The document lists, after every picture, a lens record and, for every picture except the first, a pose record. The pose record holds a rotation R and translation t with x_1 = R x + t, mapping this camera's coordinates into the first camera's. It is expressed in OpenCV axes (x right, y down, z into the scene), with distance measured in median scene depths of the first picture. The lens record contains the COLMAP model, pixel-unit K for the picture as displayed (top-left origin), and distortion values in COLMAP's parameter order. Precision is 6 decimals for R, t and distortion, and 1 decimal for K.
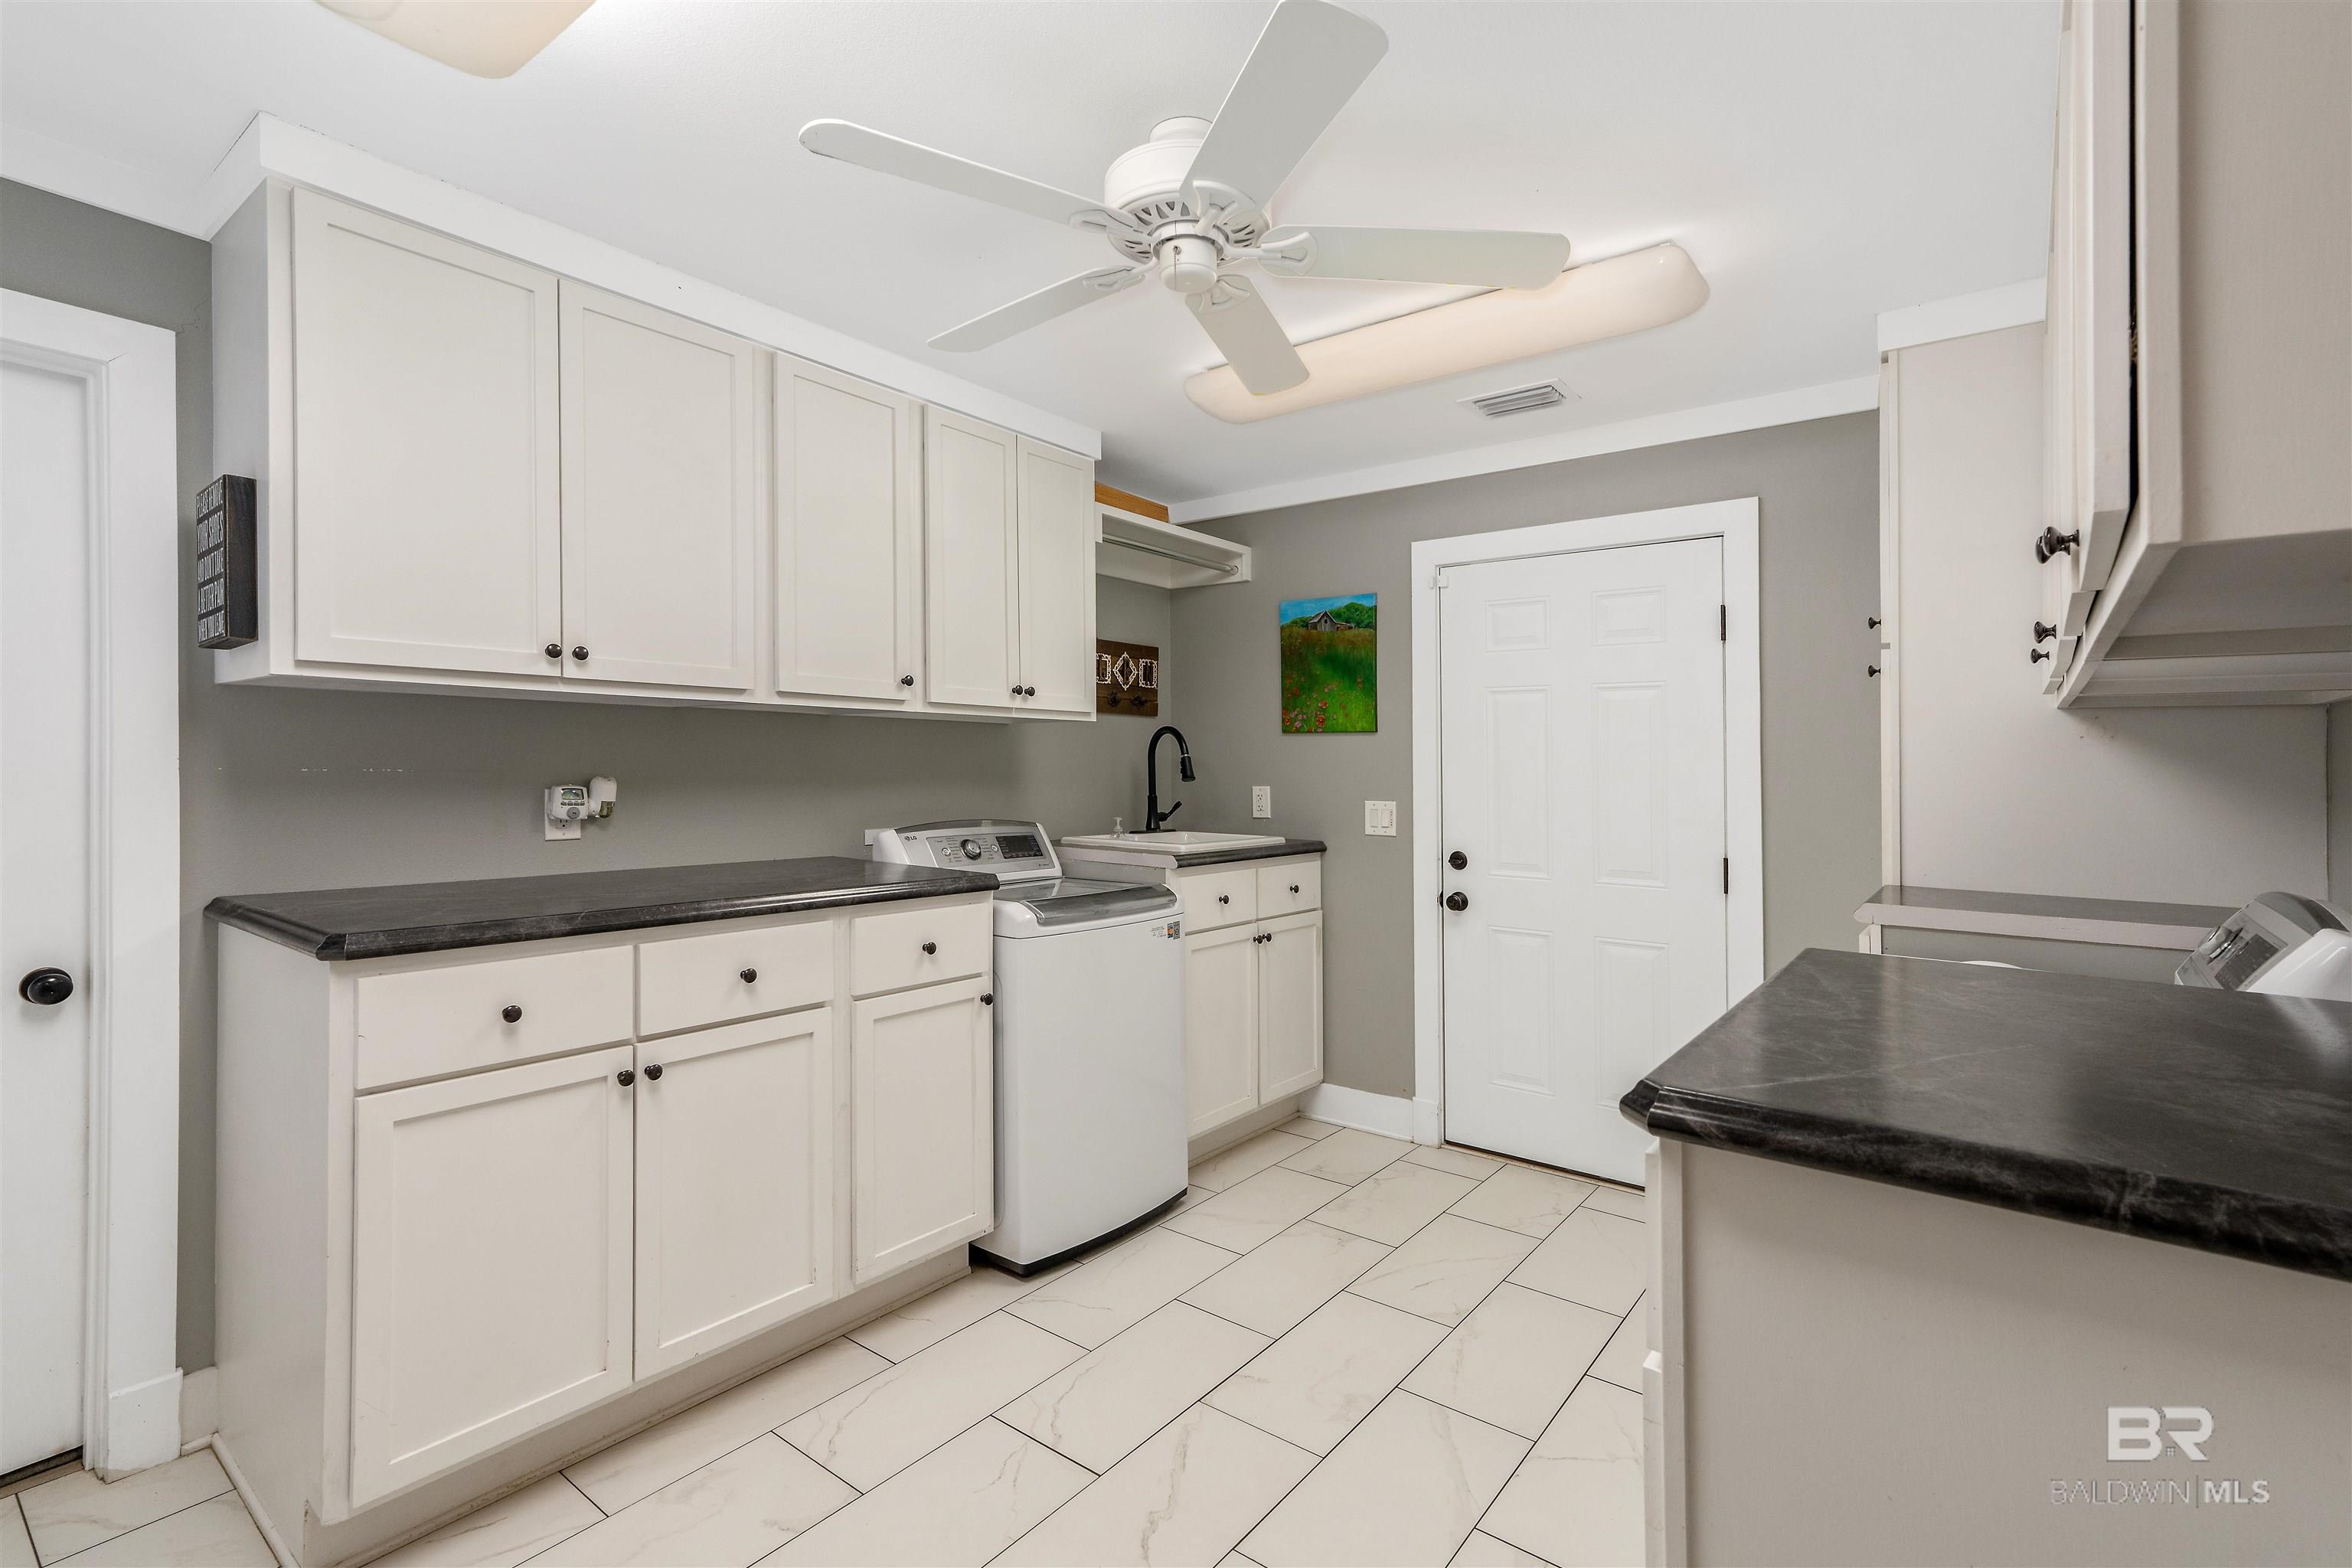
lens RADIAL K [[1072.7, 0, 1184.3], [0, 1072.7, 758.3], [0, 0, 1]] dist [0.003095, -0.000048]
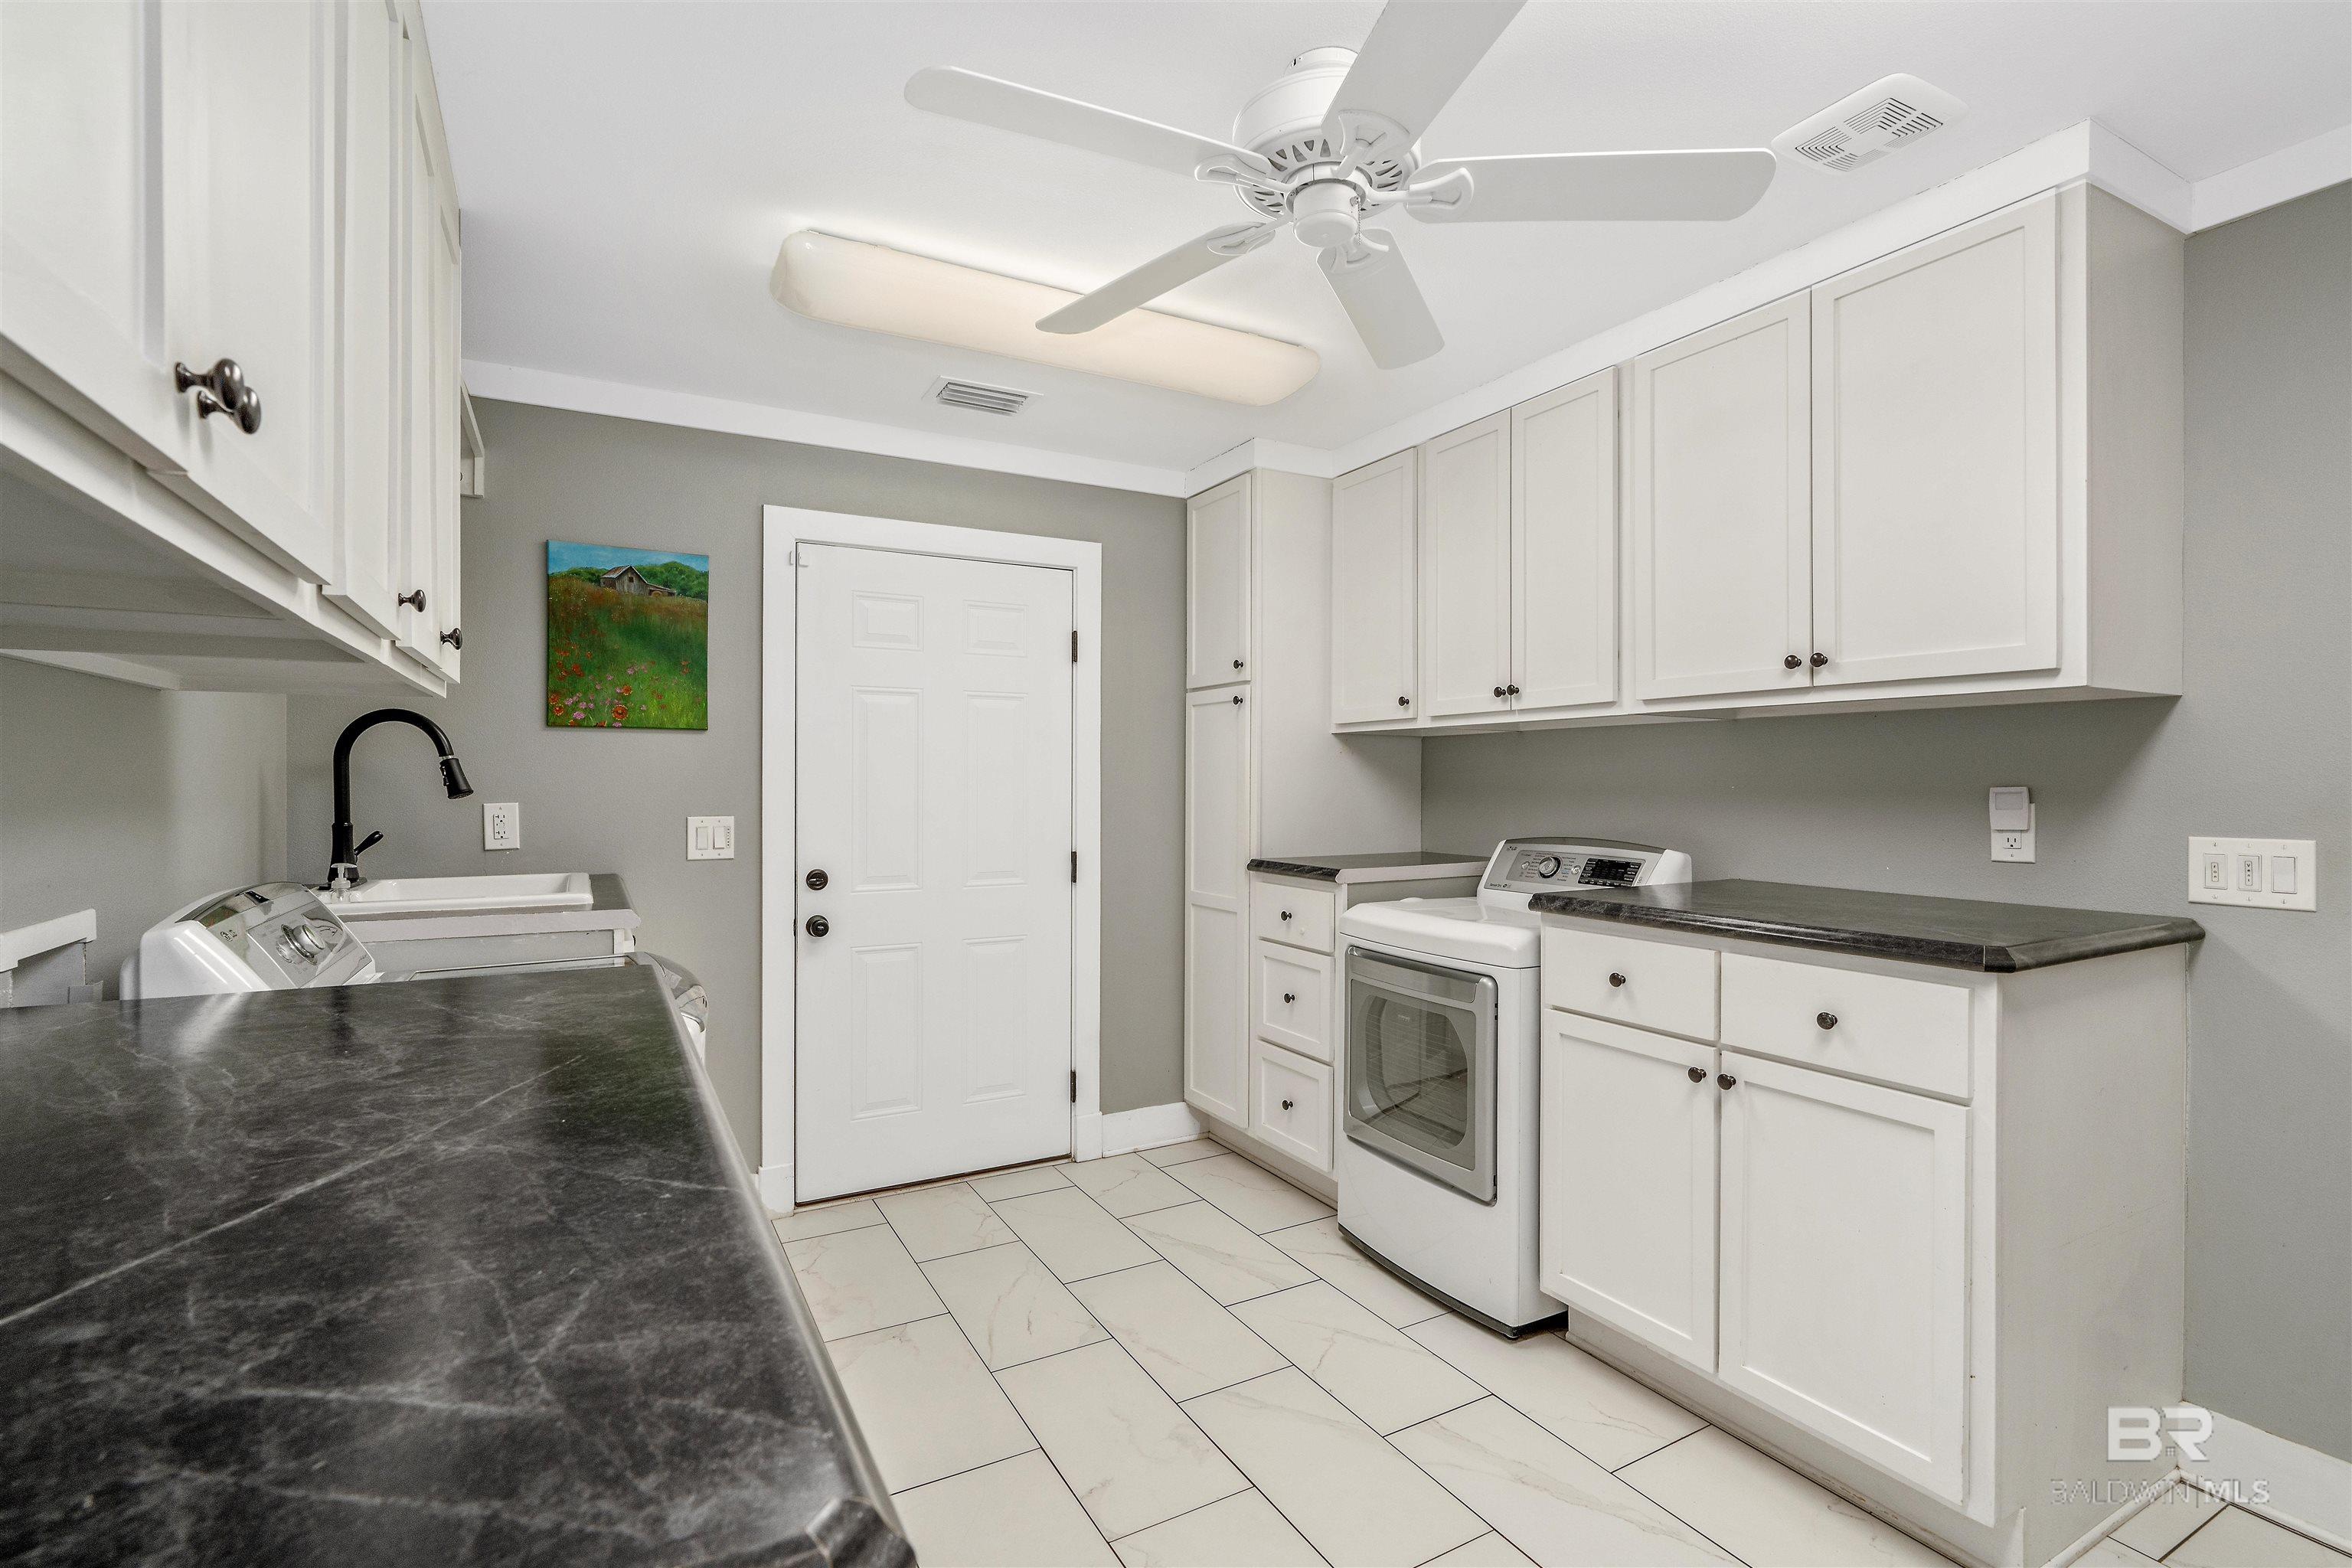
lens RADIAL K [[1081.1, 0, 1174.1], [0, 1081.1, 771.6], [0, 0, 1]] dist [-0.000905, -0.000149]
pose [[0.399924, -0.002761, 0.916544, -0.416156], [-0.005019, 0.999974, 0.005202, 0.000541], [-0.916535, -0.006680, 0.399899, 0.356911]]
